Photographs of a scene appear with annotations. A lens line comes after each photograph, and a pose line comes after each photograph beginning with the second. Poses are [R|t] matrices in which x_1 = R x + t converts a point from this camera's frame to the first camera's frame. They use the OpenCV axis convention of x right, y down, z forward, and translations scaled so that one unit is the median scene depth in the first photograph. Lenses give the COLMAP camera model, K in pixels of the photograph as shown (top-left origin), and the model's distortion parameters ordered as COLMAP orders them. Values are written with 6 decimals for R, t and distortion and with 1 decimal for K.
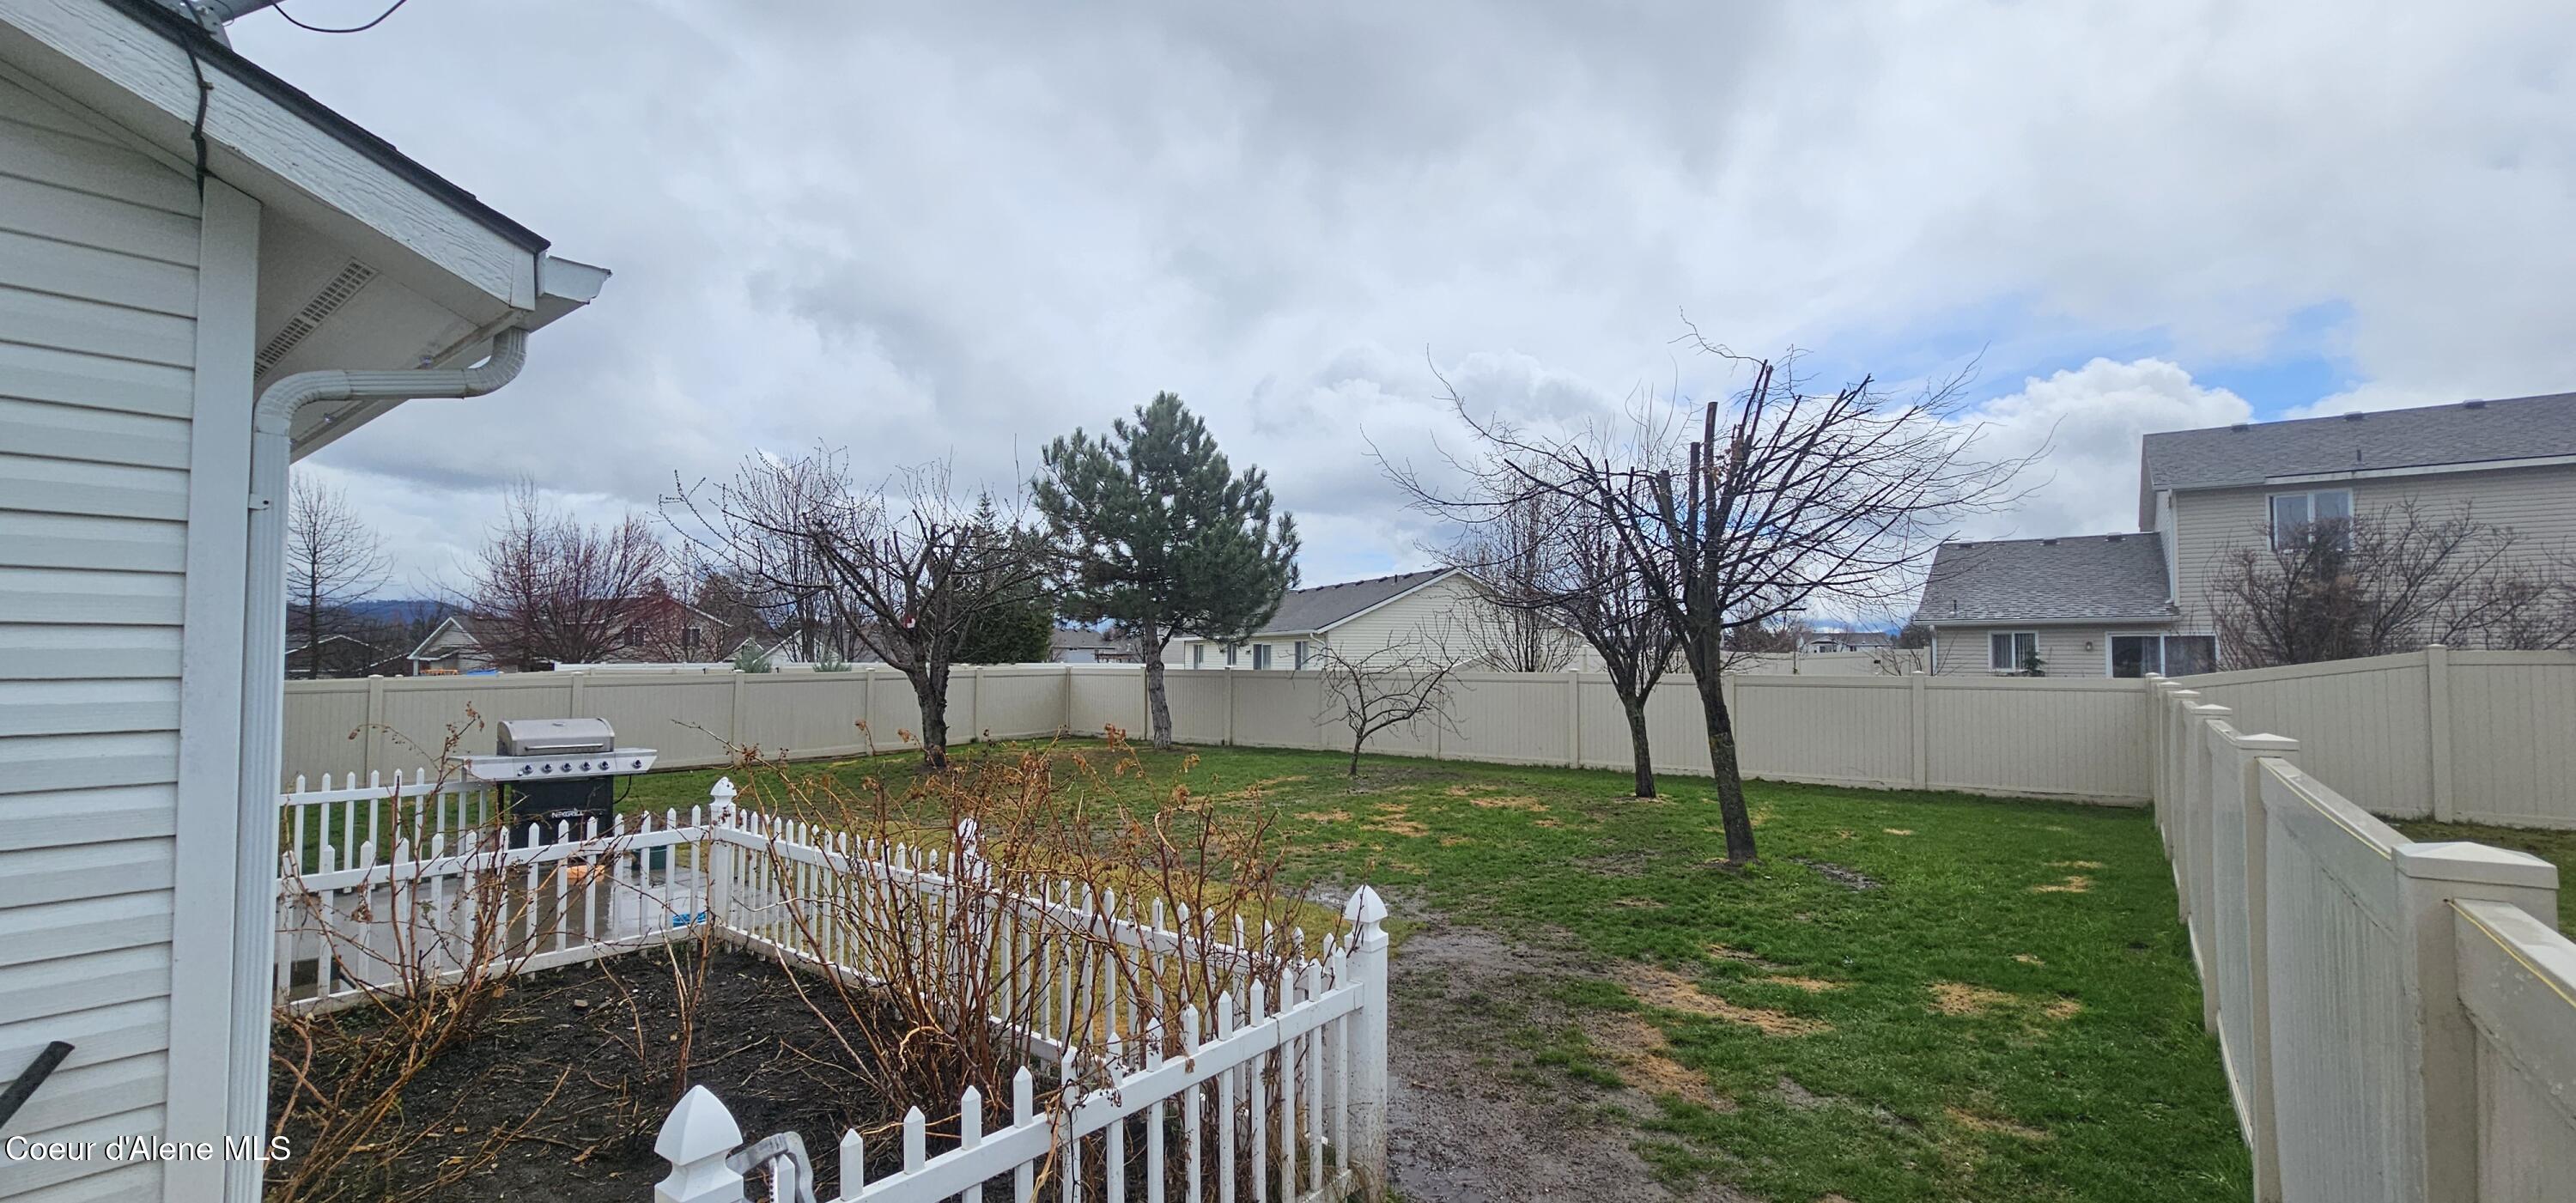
lens RADIAL K [[1075.4, 0, 1279.7], [0, 1075.4, 611.3], [0, 0, 1]] dist [-0.011897, 0.000246]
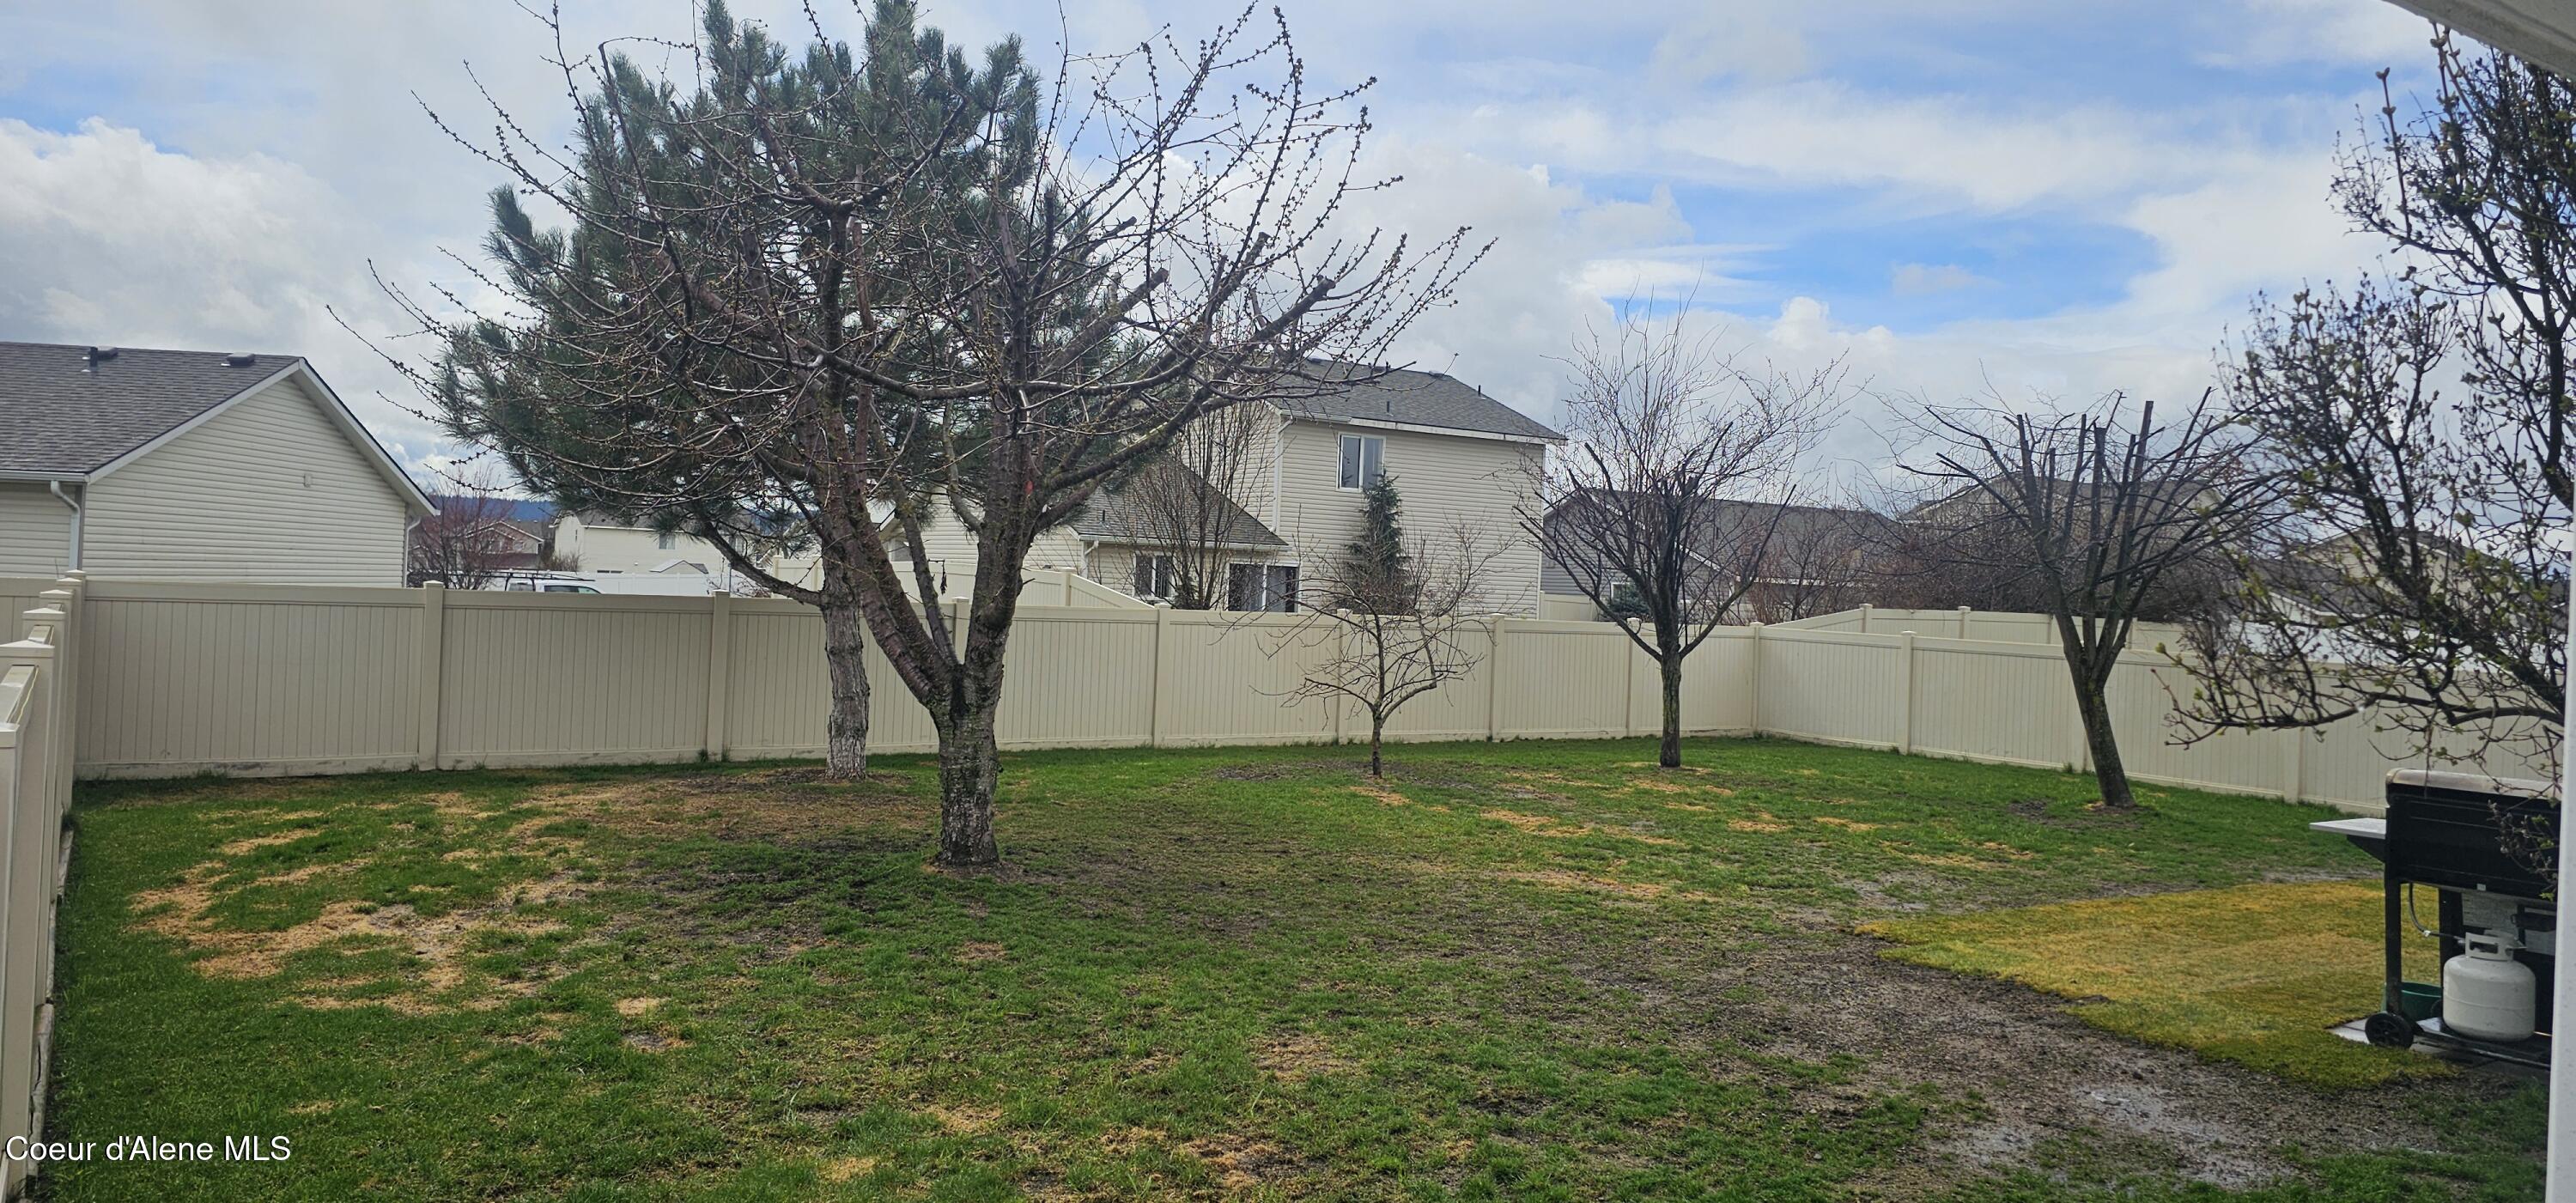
lens RADIAL K [[1734.3, 0, 1288.0], [0, 1734.3, 601.5], [0, 0, 1]] dist [0.001259, -0.000999]
pose [[0.309938, 0.006150, 0.950737, -0.945507], [-0.080517, 0.996557, 0.019802, 0.031515], [-0.947341, -0.082688, 0.309366, 0.744370]]
